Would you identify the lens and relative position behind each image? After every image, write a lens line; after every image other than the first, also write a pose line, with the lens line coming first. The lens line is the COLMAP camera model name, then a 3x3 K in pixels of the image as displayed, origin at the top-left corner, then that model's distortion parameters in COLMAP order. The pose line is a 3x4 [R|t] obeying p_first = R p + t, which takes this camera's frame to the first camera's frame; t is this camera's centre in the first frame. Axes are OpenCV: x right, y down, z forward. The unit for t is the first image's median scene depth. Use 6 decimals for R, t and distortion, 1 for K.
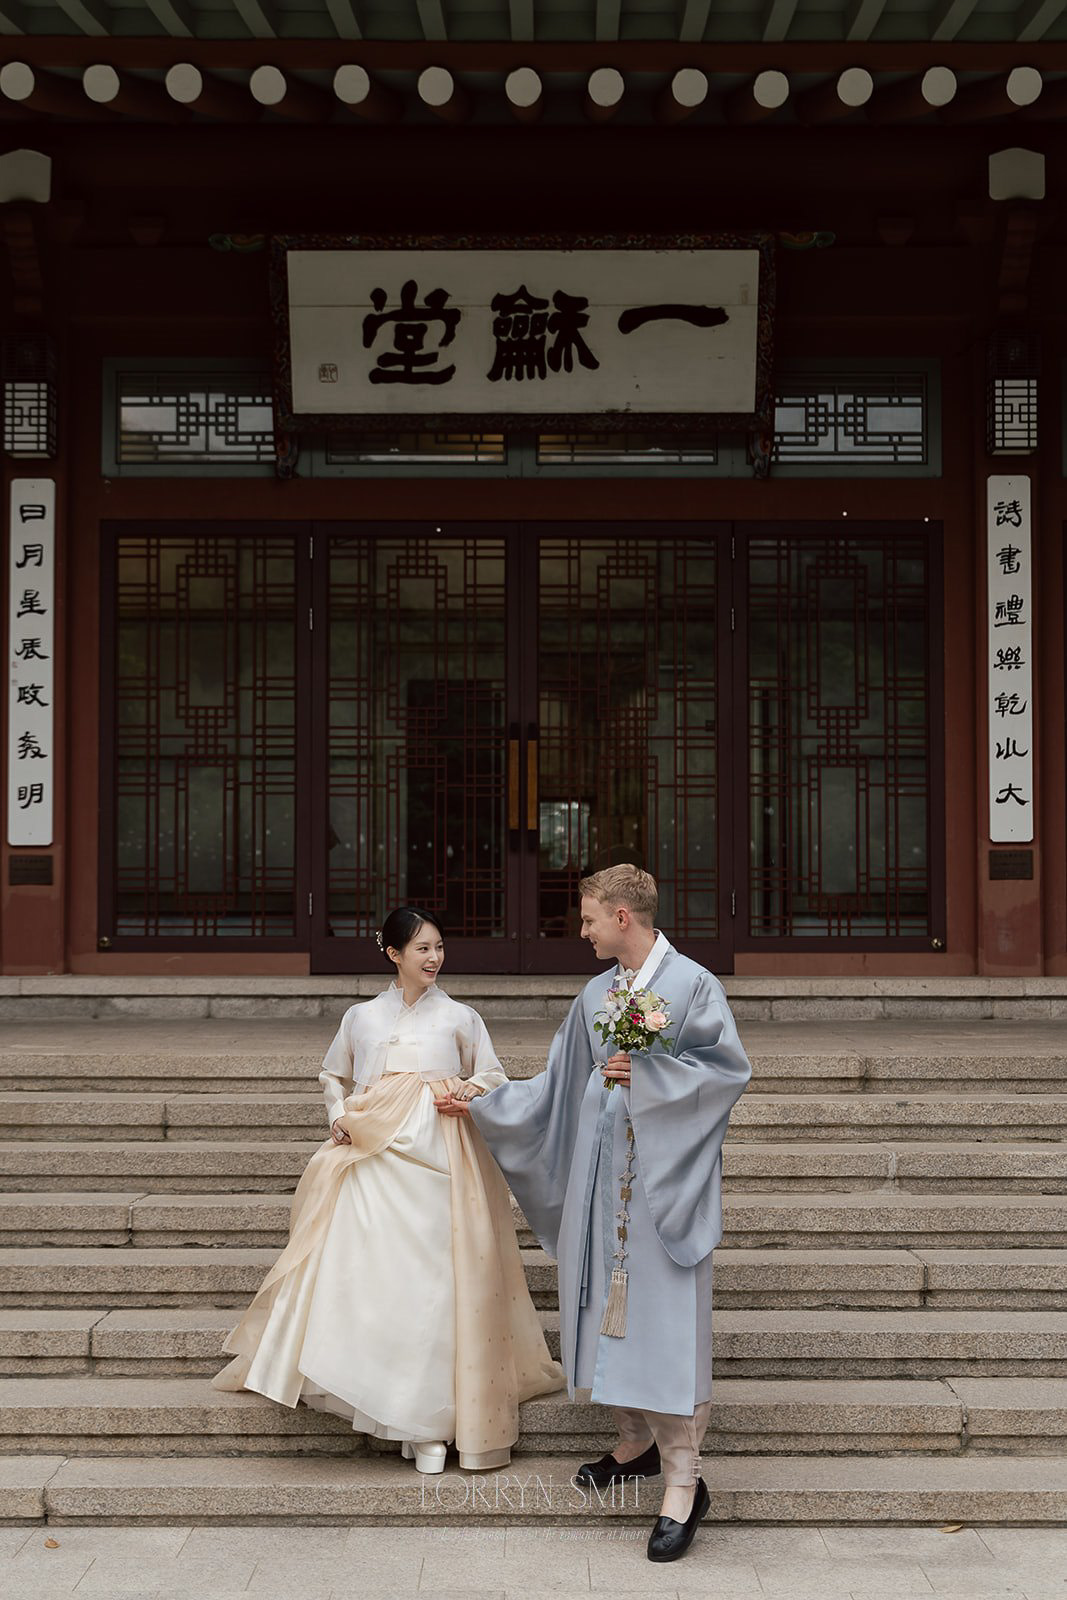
lens RADIAL K [[2019.4, 0, 524.8], [0, 2019.4, 798.4], [0, 0, 1]] dist [-0.005538, 0.000000]
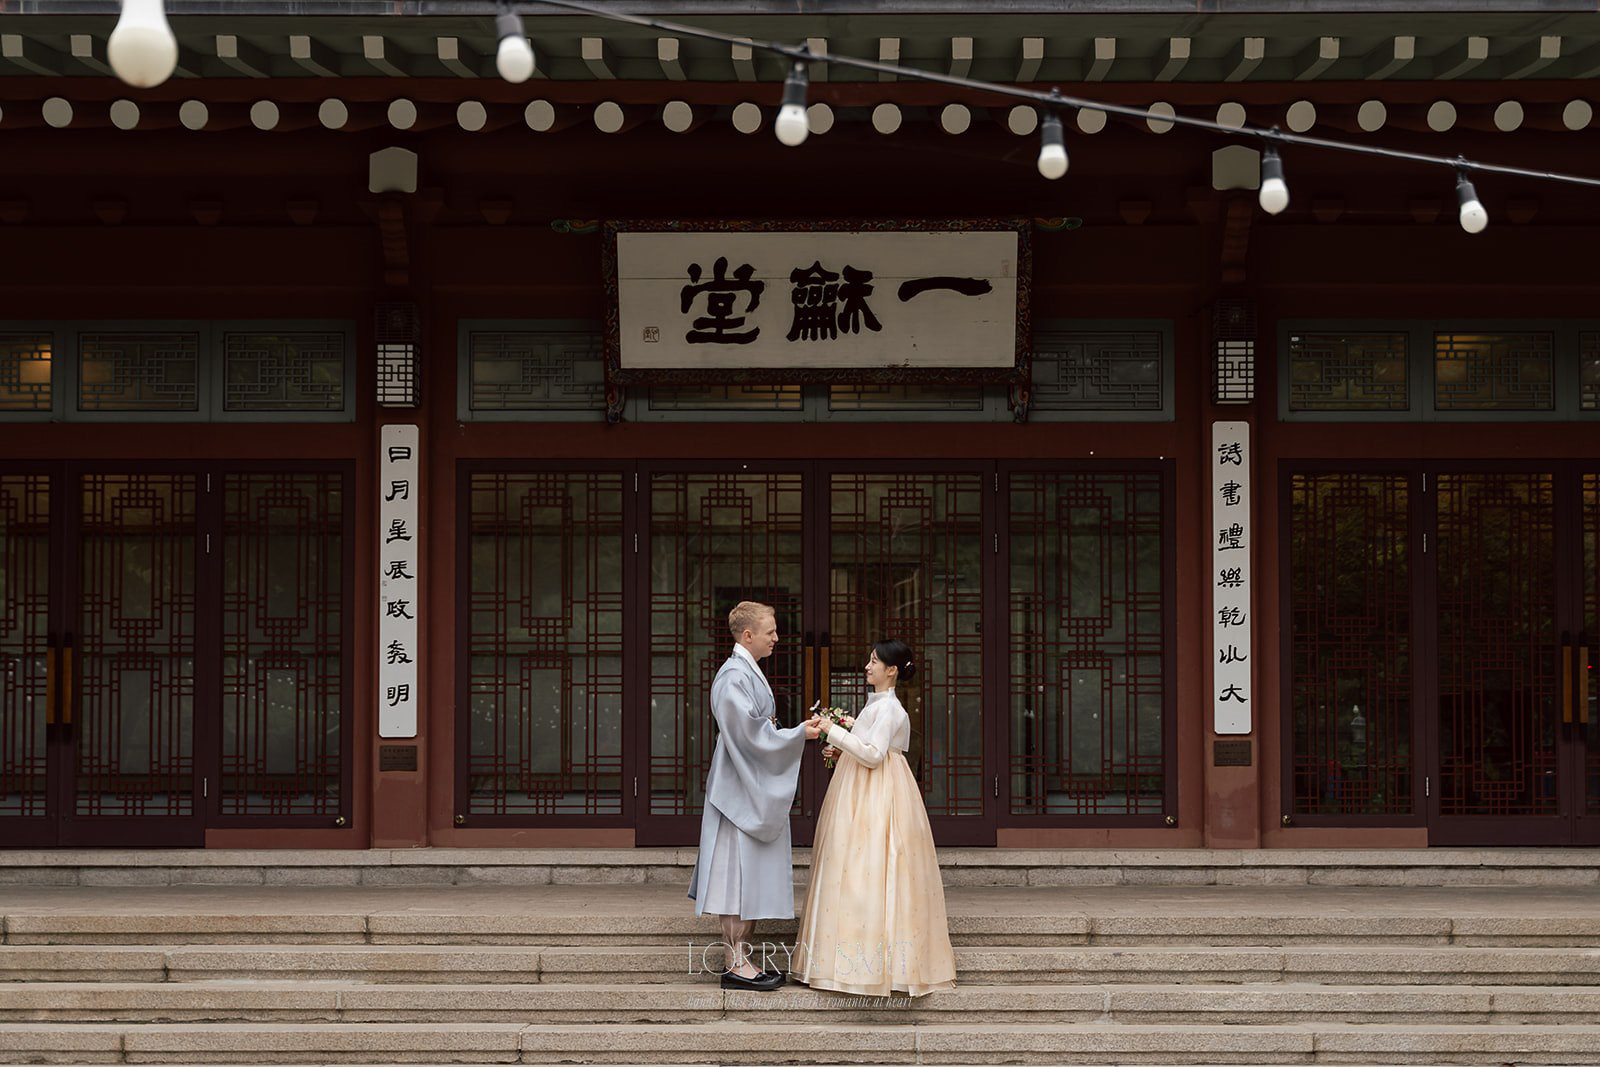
lens RADIAL K [[2819.0, 0, 806.7], [0, 2819.0, 534.7], [0, 0, 1]] dist [-0.002537, 0.000000]
pose [[0.999989, 0.000370, 0.004754, -0.014827], [-0.000340, 0.999980, -0.006361, -0.084043], [-0.004756, 0.006359, 0.999968, -0.641919]]
